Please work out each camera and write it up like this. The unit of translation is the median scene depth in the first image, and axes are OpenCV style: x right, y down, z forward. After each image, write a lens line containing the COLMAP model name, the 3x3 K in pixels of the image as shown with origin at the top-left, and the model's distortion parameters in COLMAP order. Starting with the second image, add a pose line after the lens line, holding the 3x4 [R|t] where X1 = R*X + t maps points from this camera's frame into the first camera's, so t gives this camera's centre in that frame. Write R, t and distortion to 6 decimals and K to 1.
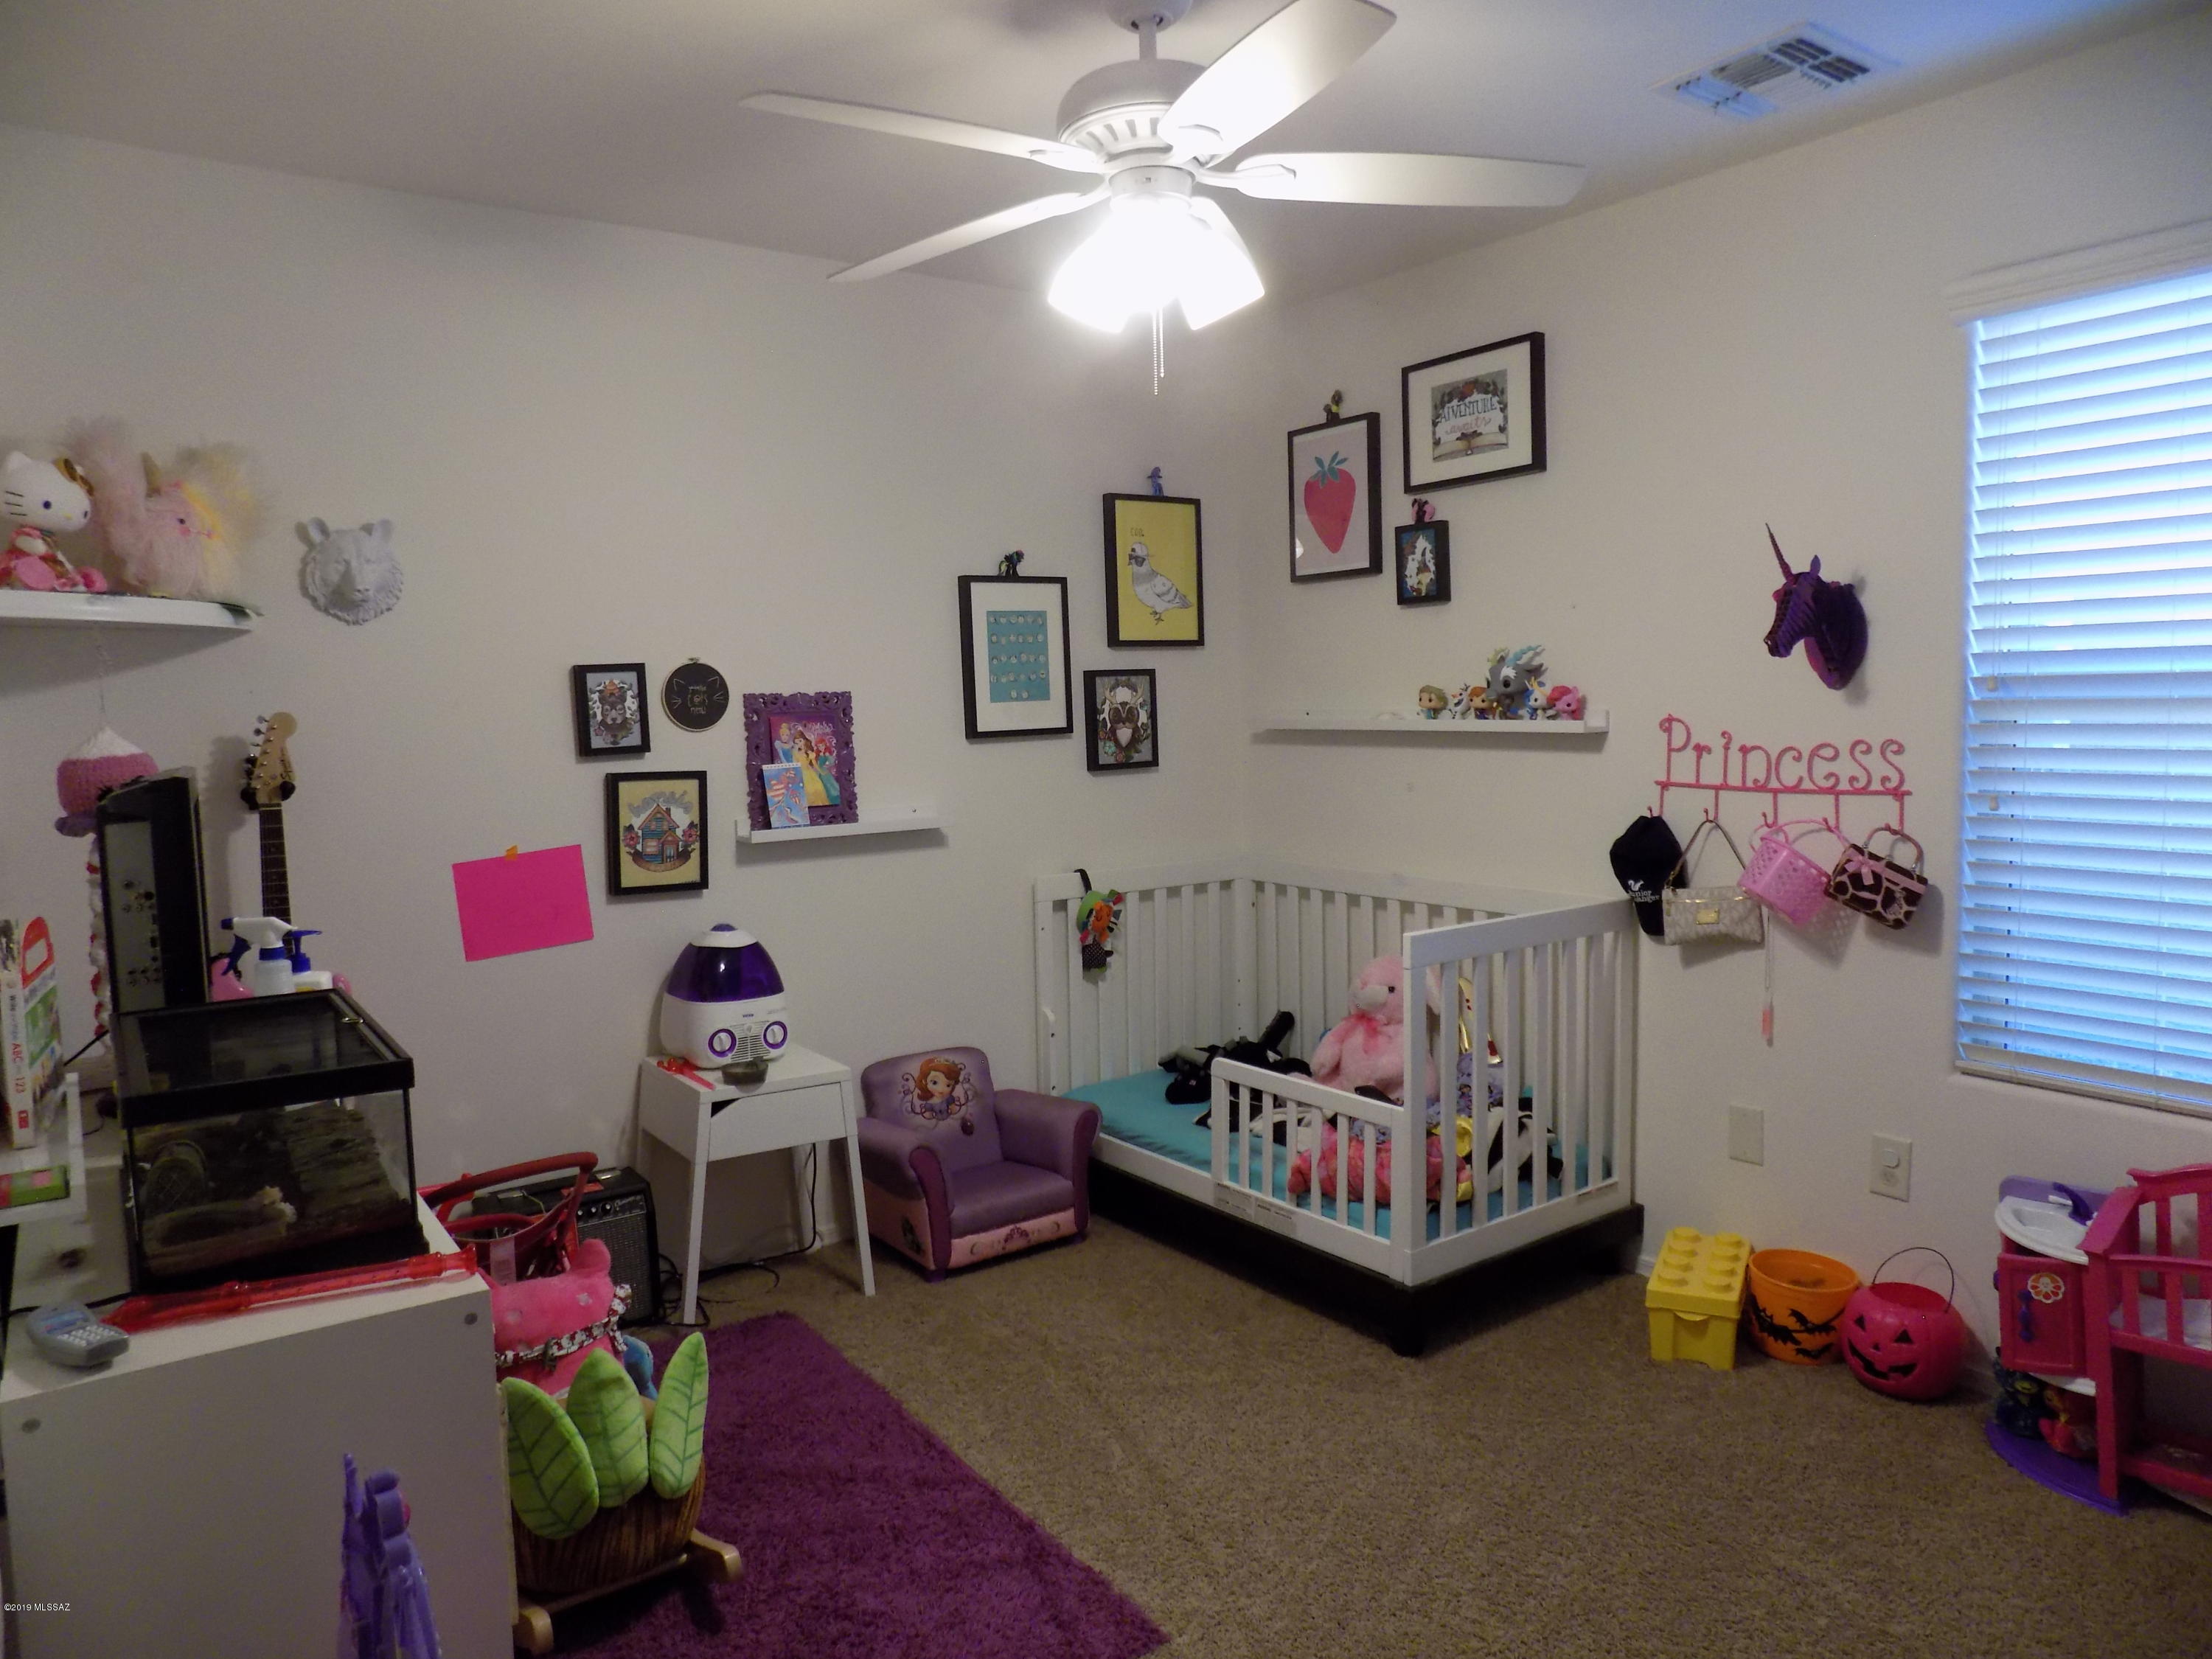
lens RADIAL K [[1498.7, 0, 1106.0], [0, 1498.7, 829.5], [0, 0, 1]] dist [-0.075429, 0.077667]
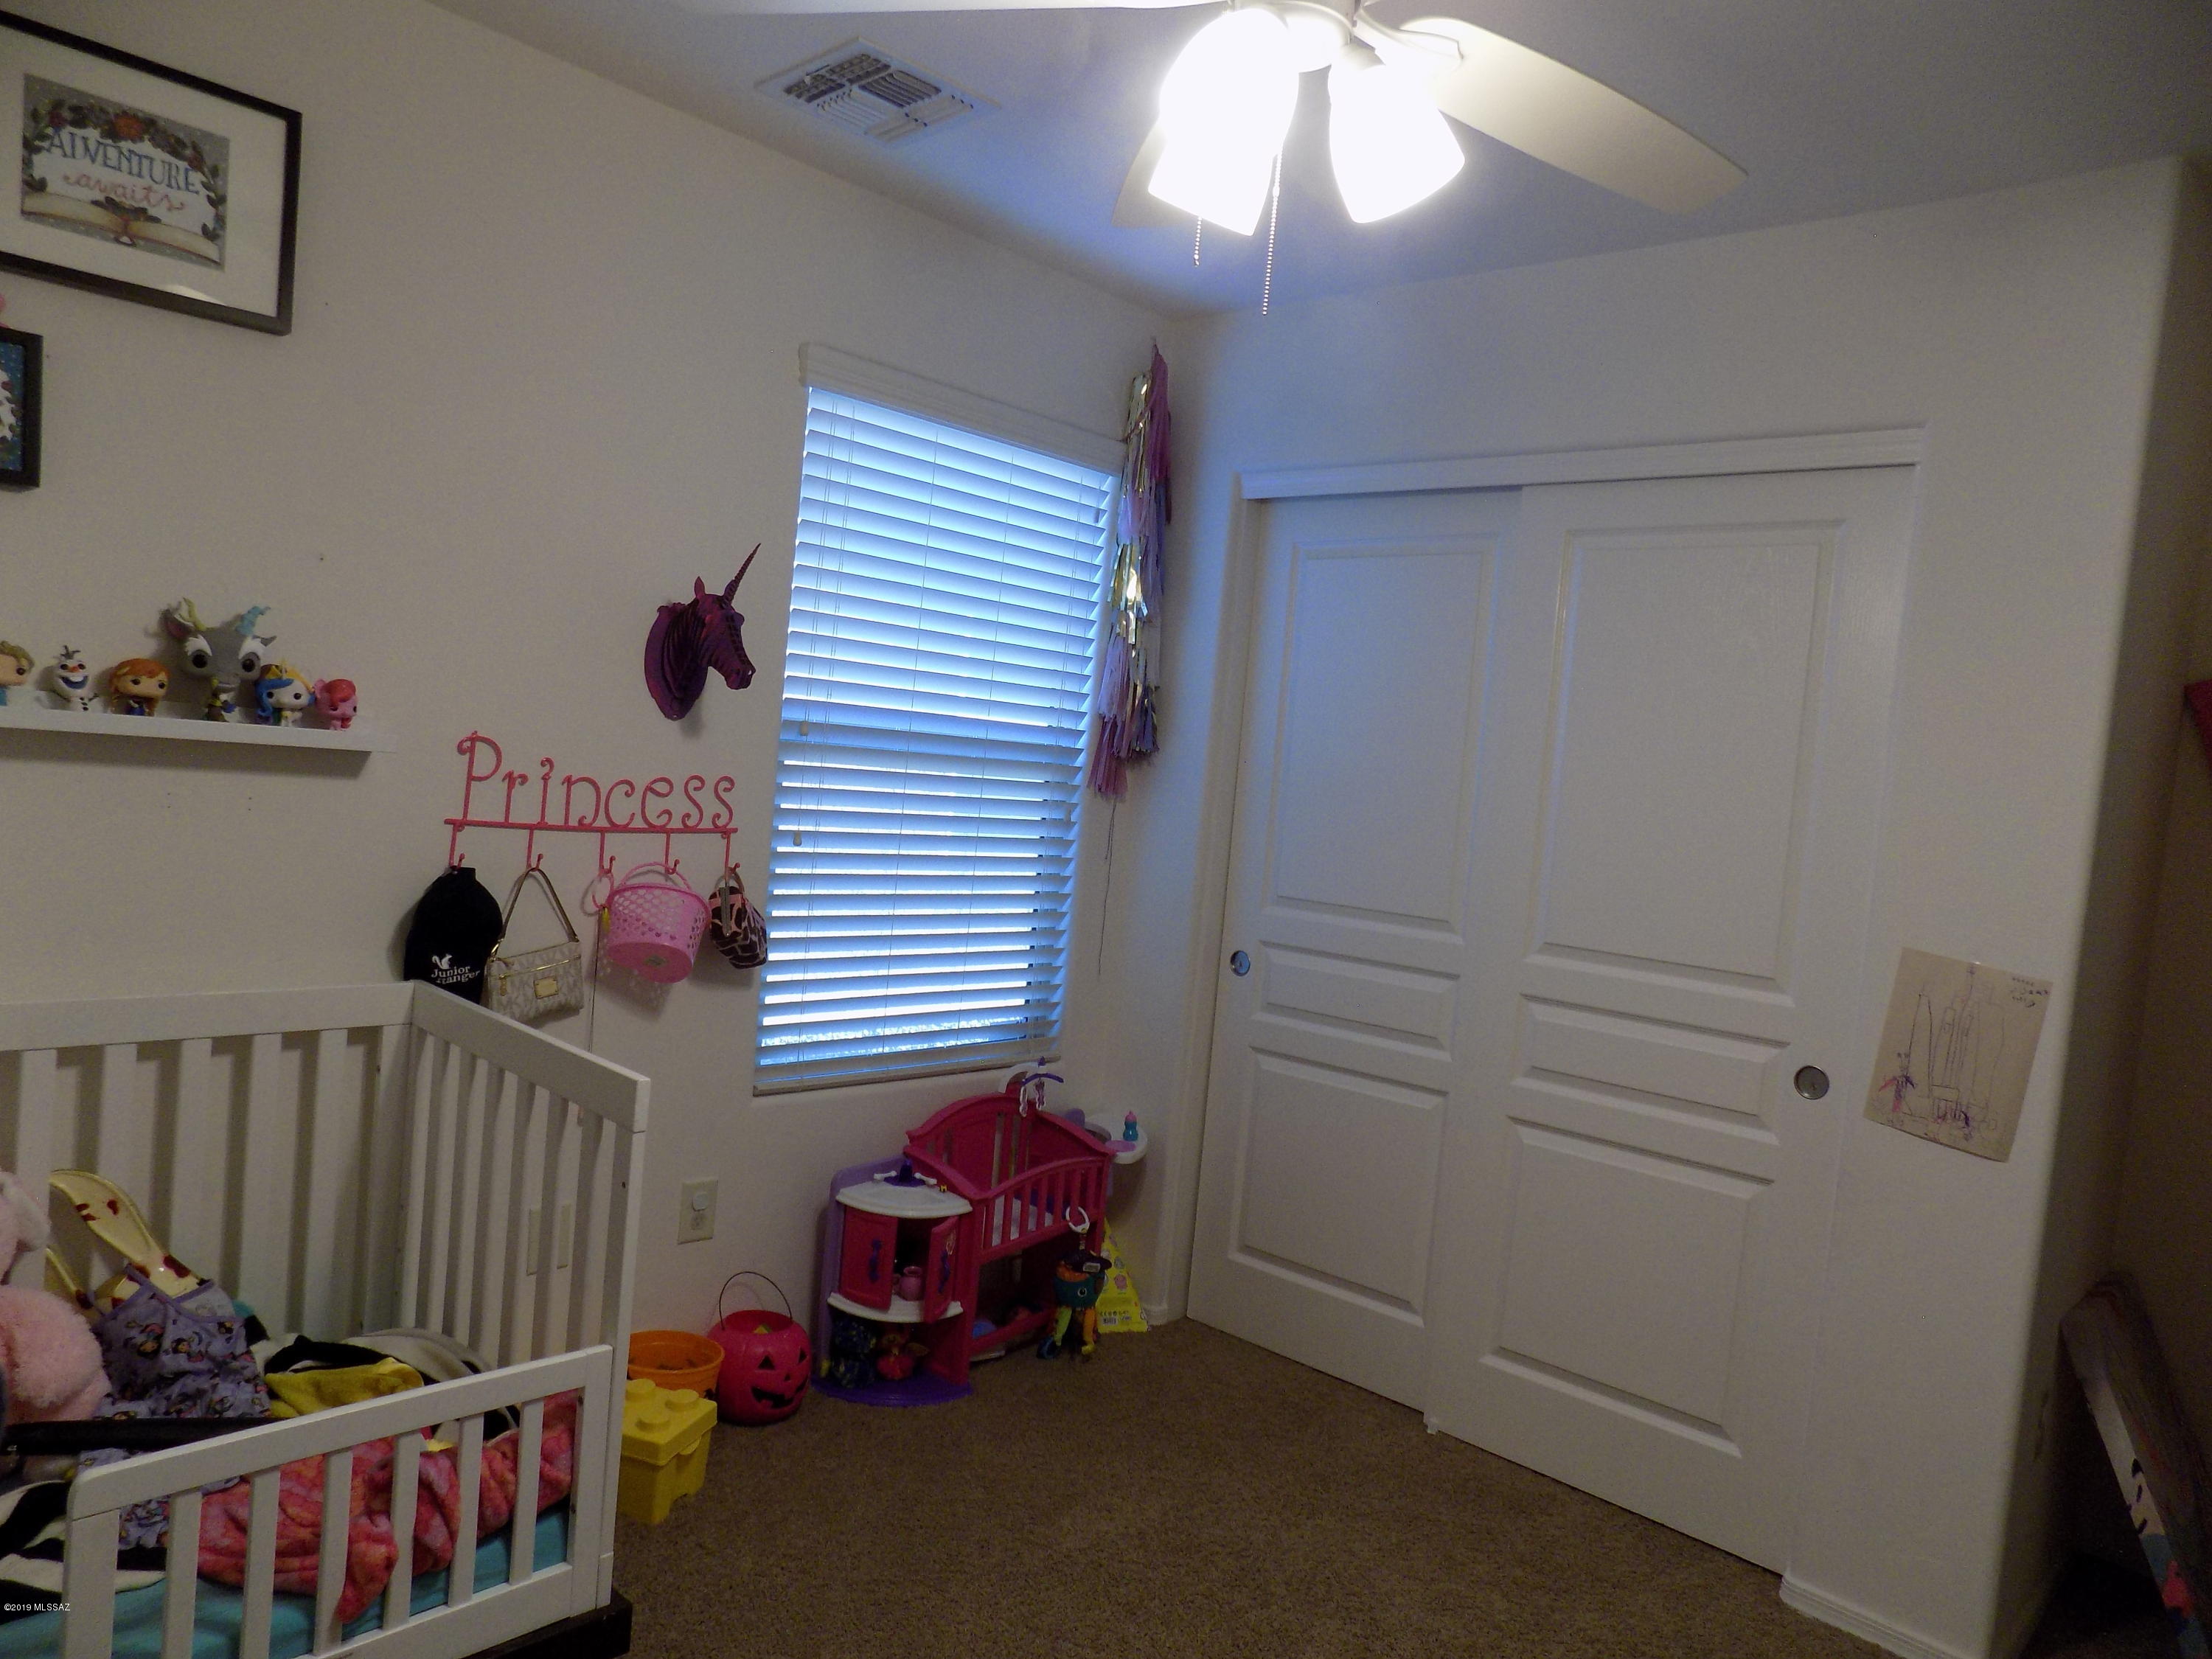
lens RADIAL K [[1498.7, 0, 1106.0], [0, 1498.7, 829.5], [0, 0, 1]] dist [-0.075429, 0.077667]
pose [[-0.192752, -0.045649, 0.980185, -0.449893], [-0.001557, 0.998930, 0.046215, -0.066311], [-0.981246, 0.007382, -0.192617, 0.869561]]
